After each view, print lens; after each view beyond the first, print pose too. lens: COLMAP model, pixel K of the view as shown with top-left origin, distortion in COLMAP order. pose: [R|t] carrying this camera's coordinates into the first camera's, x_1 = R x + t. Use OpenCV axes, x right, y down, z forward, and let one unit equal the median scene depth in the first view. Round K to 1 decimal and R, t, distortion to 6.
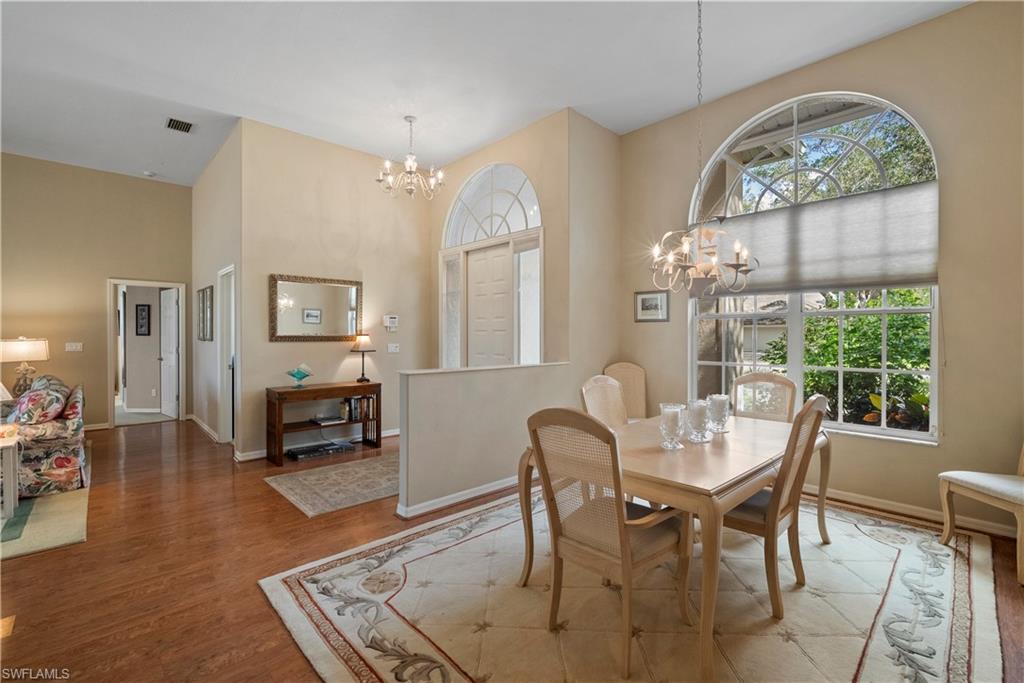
lens RADIAL K [[449.2, 0, 520.0], [0, 449.2, 340.3], [0, 0, 1]] dist [-0.012370, 0.002962]
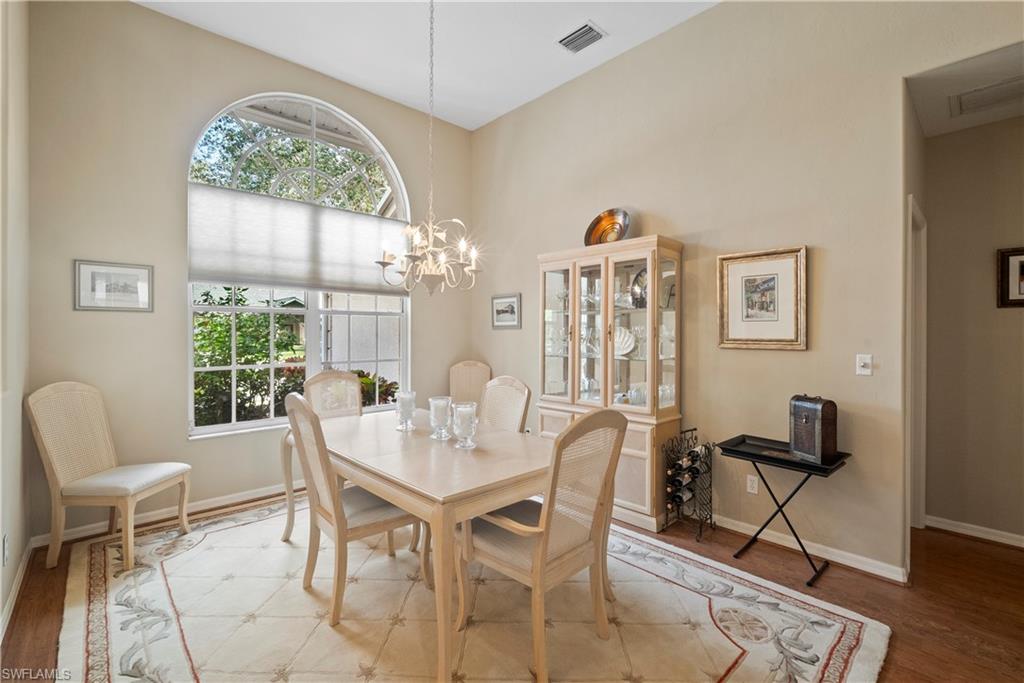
lens RADIAL K [[449.2, 0, 519.0], [0, 449.2, 334.2], [0, 0, 1]] dist [-0.012370, 0.002962]
pose [[0.001486, 0.001722, 0.999997, -0.407033], [0.019134, 0.999815, -0.001750, 0.001837], [-0.999816, 0.019137, 0.001453, 0.557805]]
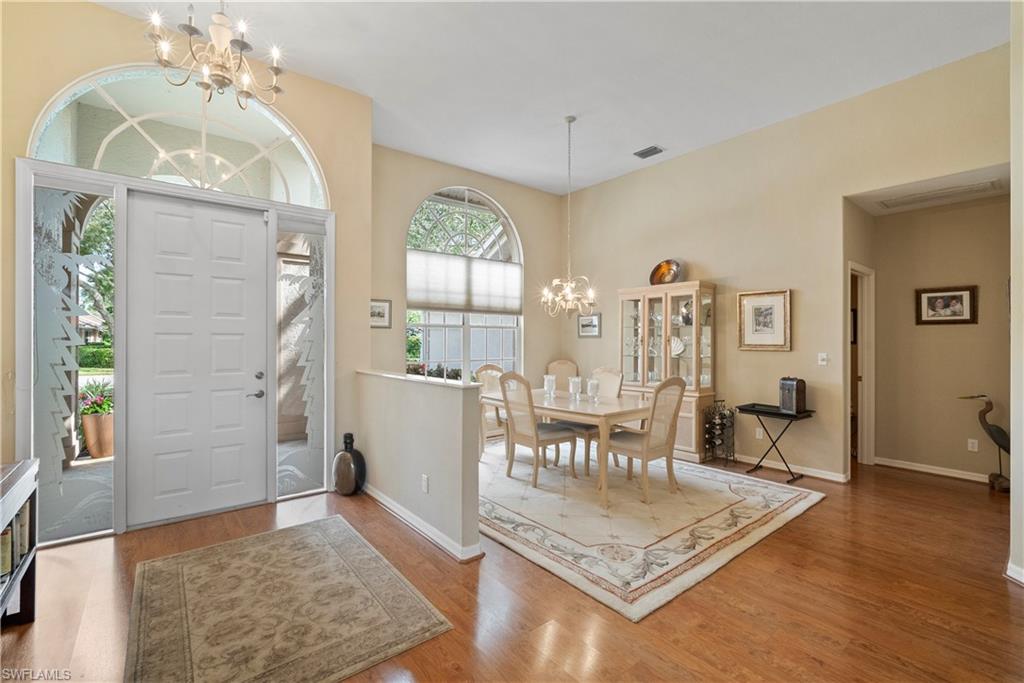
lens RADIAL K [[449.2, 0, 518.5], [0, 449.2, 339.3], [0, 0, 1]] dist [-0.012370, 0.002962]
pose [[0.075354, 0.006188, 0.997138, -0.940454], [0.018921, 0.999792, -0.007635, -0.001257], [-0.996977, 0.019443, 0.075221, 0.736760]]
